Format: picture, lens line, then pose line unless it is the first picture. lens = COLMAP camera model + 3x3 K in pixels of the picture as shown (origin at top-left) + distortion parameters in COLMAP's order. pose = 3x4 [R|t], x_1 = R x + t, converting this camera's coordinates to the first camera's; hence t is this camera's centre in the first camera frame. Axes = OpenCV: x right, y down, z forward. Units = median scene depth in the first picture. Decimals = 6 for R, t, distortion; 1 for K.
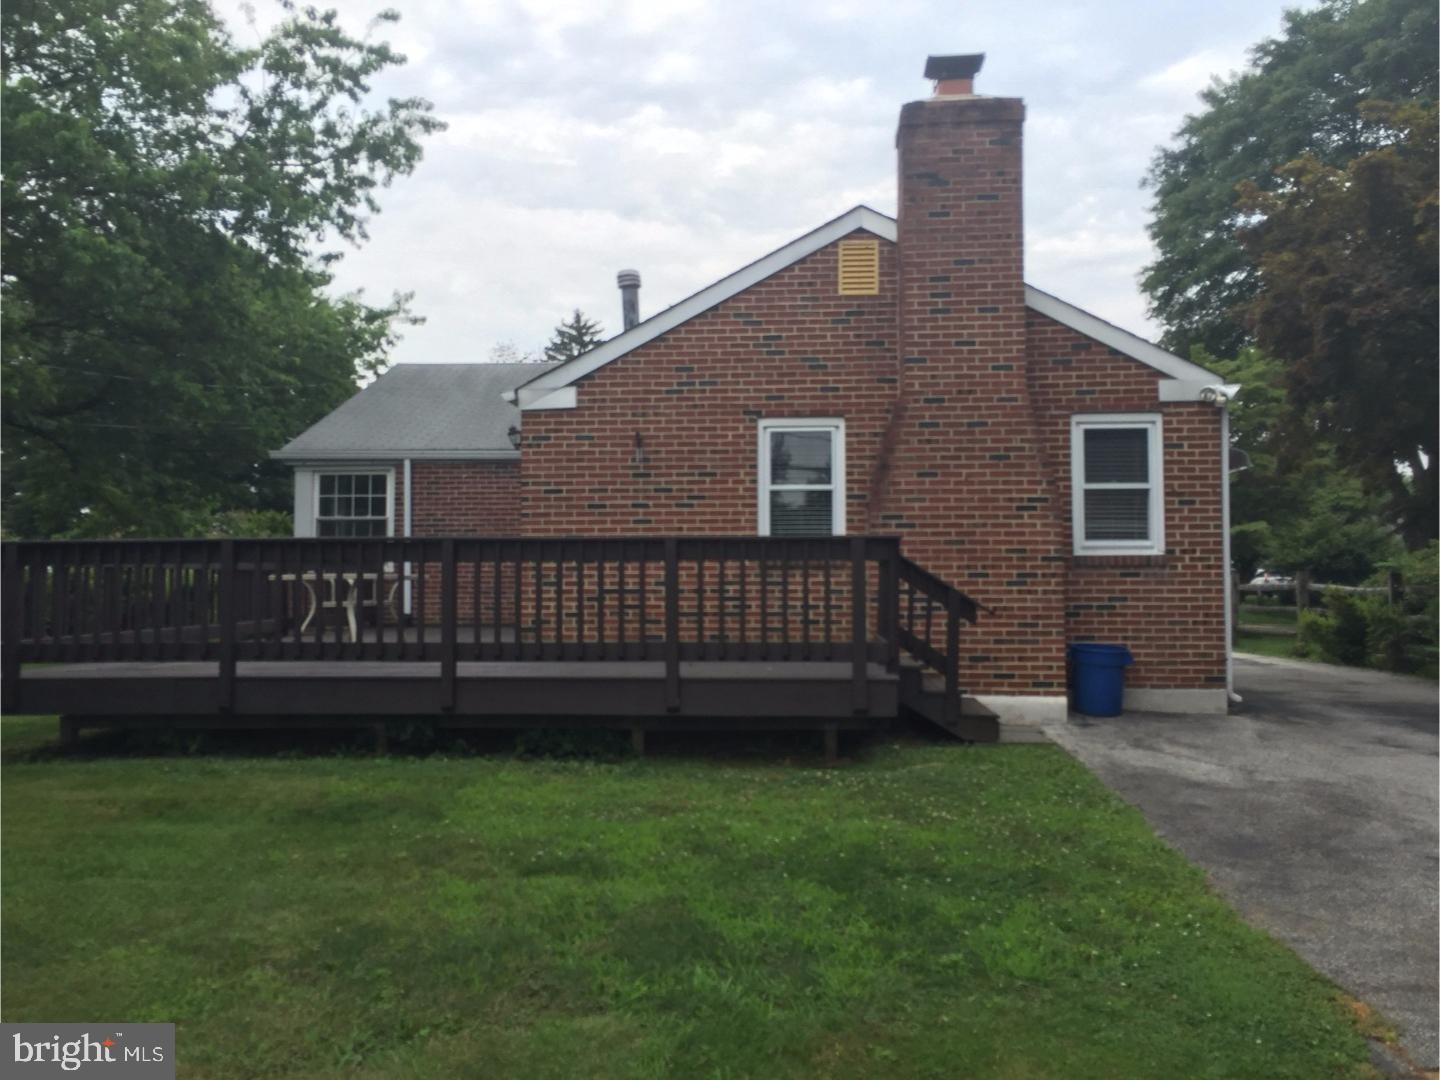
lens RADIAL K [[1239.3, 0, 714.9], [0, 1239.3, 535.9], [0, 0, 1]] dist [0.039401, -0.024368]
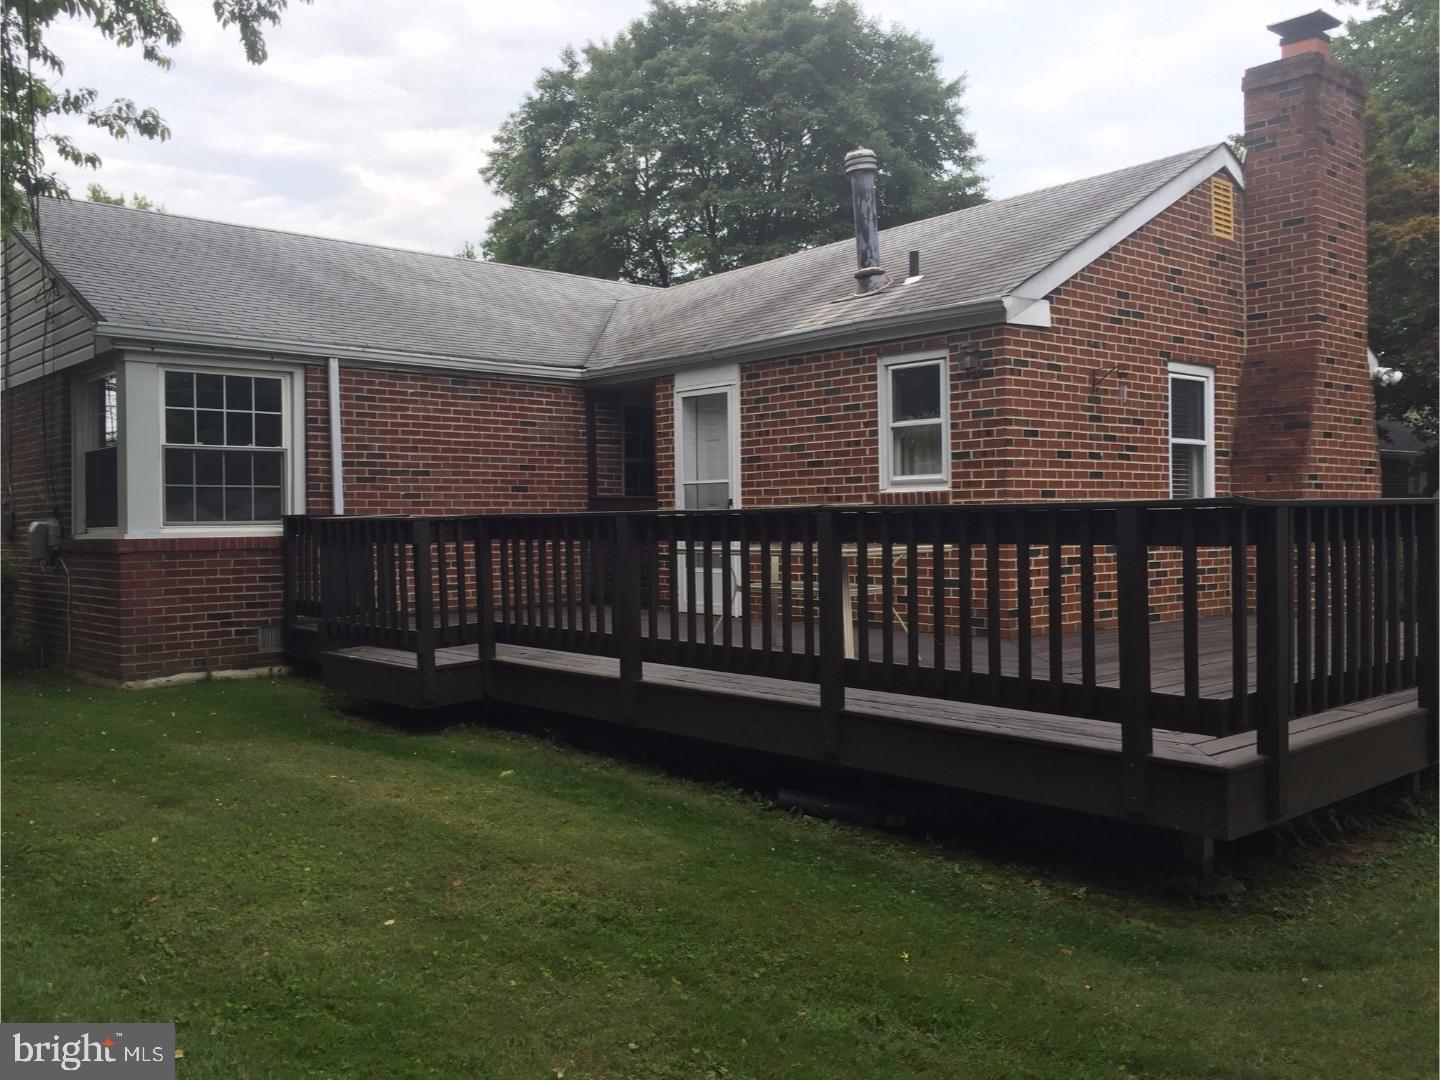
lens RADIAL K [[1239.3, 0, 718.2], [0, 1239.3, 541.2], [0, 0, 1]] dist [0.039401, -0.024368]
pose [[0.706347, -0.016541, 0.707672, -0.817463], [-0.018554, 0.998951, 0.041868, 0.002400], [-0.707622, -0.042703, 0.705299, 0.587014]]
